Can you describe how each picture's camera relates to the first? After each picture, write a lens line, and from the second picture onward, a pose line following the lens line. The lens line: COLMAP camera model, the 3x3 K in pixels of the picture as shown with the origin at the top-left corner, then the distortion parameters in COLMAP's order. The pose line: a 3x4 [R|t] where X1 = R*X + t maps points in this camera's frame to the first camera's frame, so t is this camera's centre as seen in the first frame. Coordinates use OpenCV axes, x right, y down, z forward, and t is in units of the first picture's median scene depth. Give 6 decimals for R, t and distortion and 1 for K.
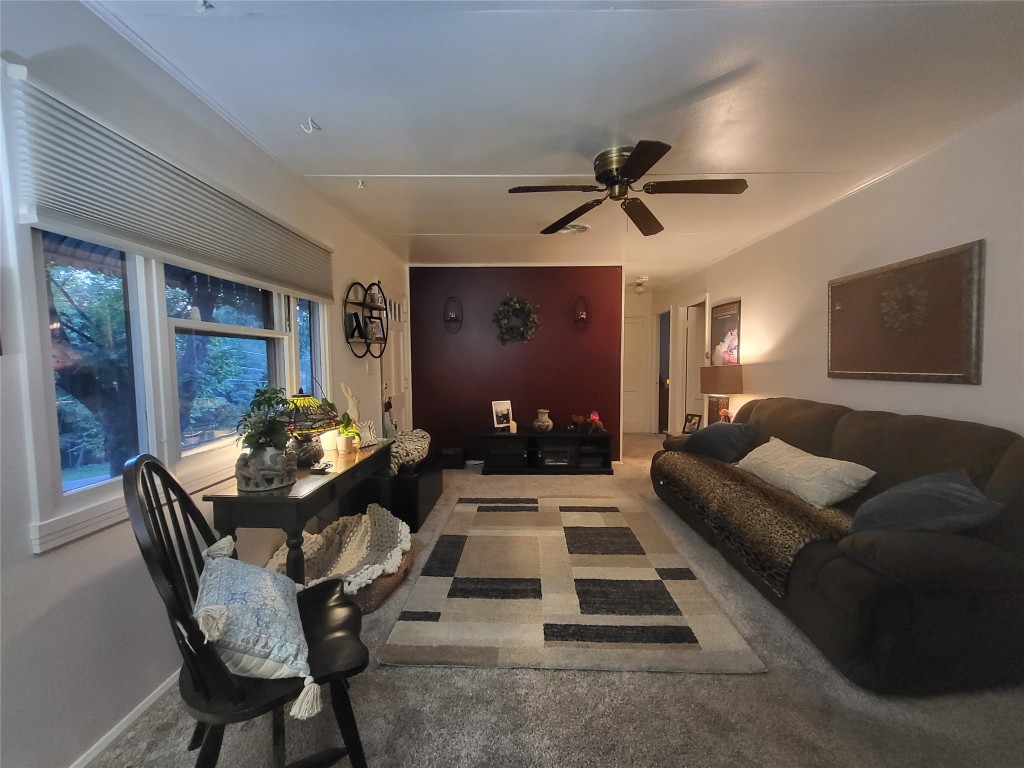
lens RADIAL K [[401.0, 0, 512.0], [0, 401.0, 384.0], [0, 0, 1]] dist [0.002376, 0.000197]
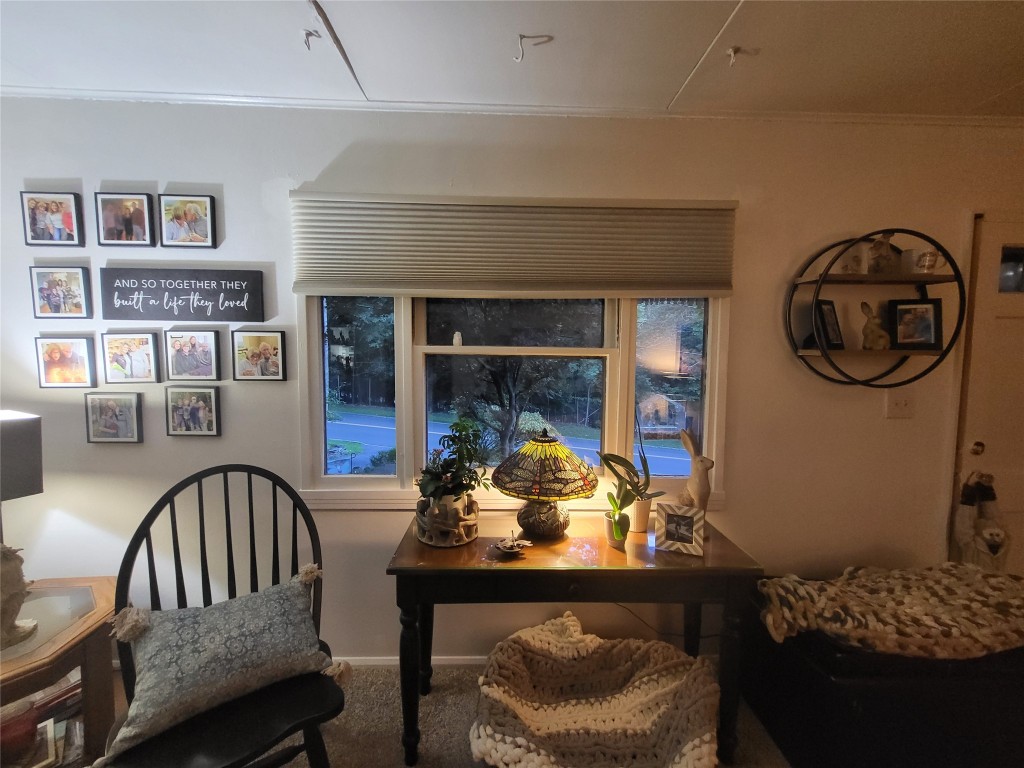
lens RADIAL K [[401.0, 0, 512.0], [0, 401.0, 384.0], [0, 0, 1]] dist [0.002376, 0.000197]
pose [[0.054885, 0.075514, -0.995633, 0.192558], [-0.072388, 0.994813, 0.071461, -0.118276], [0.995865, 0.068150, 0.060067, 0.877499]]
